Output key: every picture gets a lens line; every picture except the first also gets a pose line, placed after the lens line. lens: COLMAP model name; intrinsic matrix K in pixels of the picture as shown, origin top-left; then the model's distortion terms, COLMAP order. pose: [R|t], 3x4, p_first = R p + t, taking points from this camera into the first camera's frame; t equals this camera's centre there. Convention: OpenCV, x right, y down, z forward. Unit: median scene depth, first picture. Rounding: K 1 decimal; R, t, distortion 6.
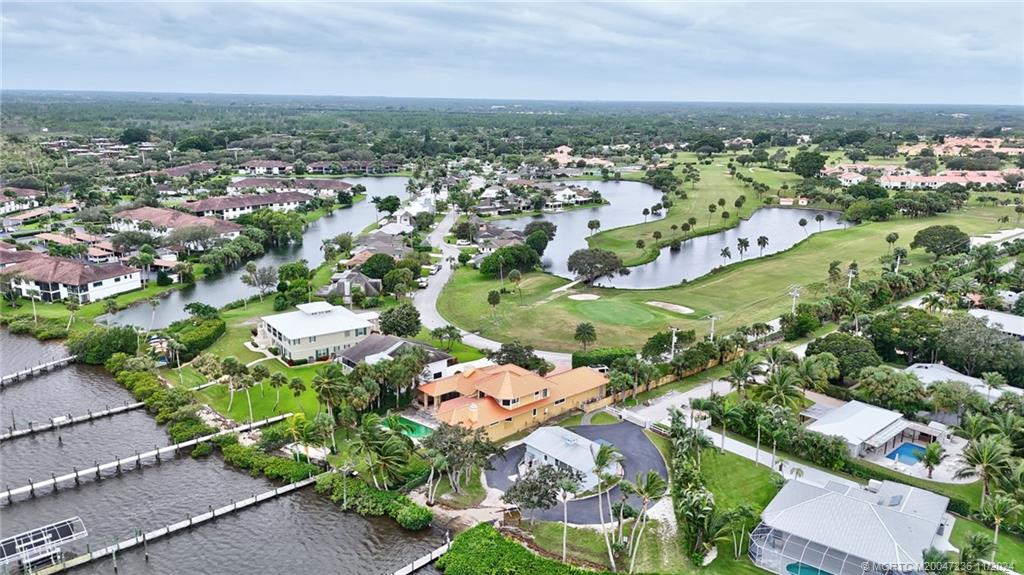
lens RADIAL K [[759.7, 0, 512.0], [0, 759.7, 287.5], [0, 0, 1]] dist [0.079658, -0.072548]
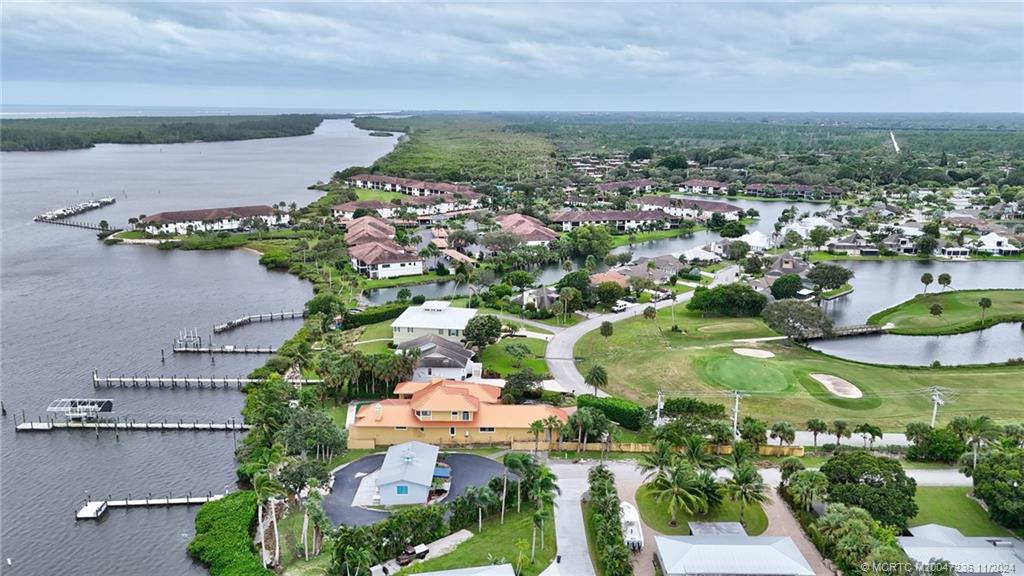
lens RADIAL K [[759.4, 0, 512.0], [0, 759.4, 288.0], [0, 0, 1]] dist [0.091307, -0.104032]
pose [[0.738275, 0.146844, -0.658322, 0.207217], [-0.161438, 0.986115, 0.038916, -0.022565], [0.654895, 0.077547, 0.751730, 0.072952]]
